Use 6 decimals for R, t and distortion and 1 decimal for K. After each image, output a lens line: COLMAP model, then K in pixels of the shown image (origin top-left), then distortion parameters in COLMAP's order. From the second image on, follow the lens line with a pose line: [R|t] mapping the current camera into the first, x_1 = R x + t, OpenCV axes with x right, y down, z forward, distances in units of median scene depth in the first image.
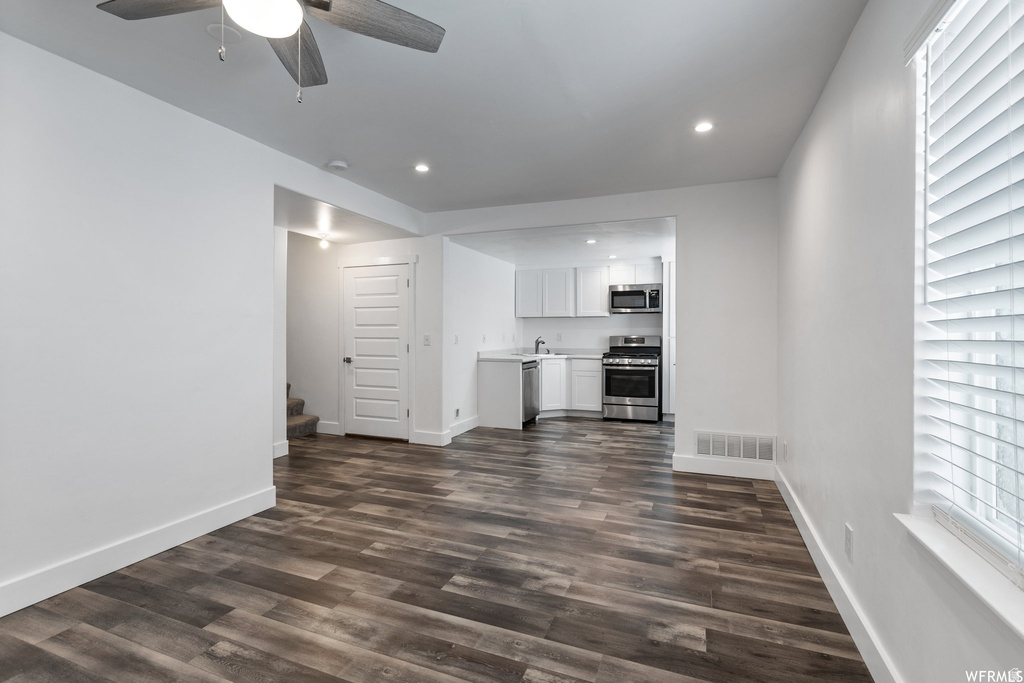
lens RADIAL K [[478.8, 0, 512.7], [0, 478.8, 338.3], [0, 0, 1]] dist [0.002464, 0.000180]
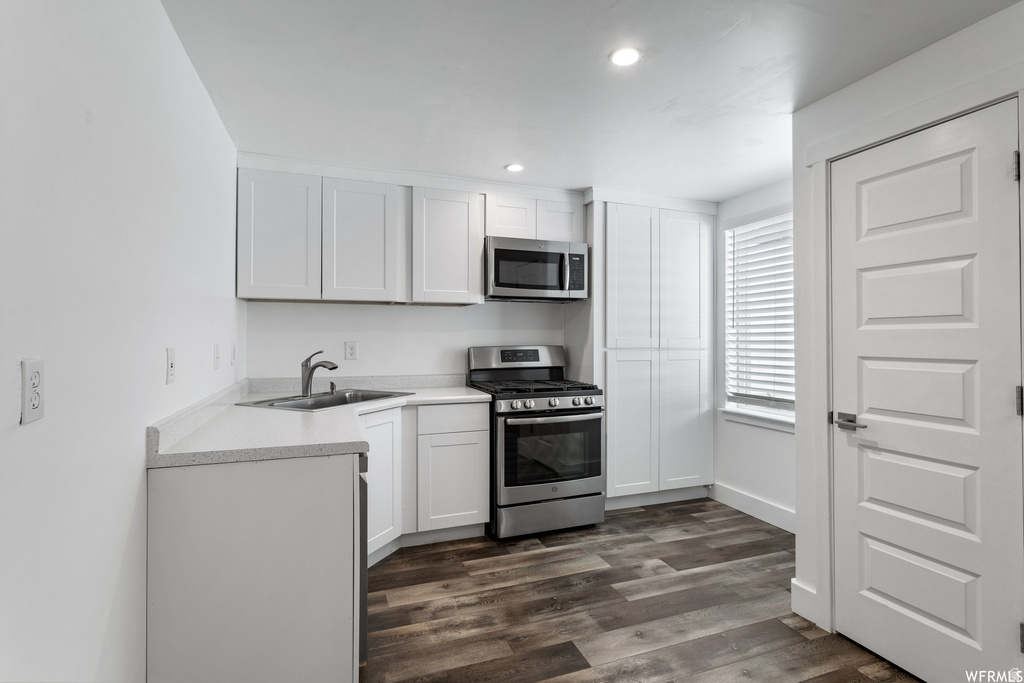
lens RADIAL K [[478.8, 0, 502.2], [0, 478.8, 335.4], [0, 0, 1]] dist [0.002464, 0.000180]
pose [[0.752116, 0.002639, 0.659026, -0.087853], [0.006449, 0.999915, -0.011364, -0.010813], [-0.659000, 0.012797, 0.752034, 0.651326]]
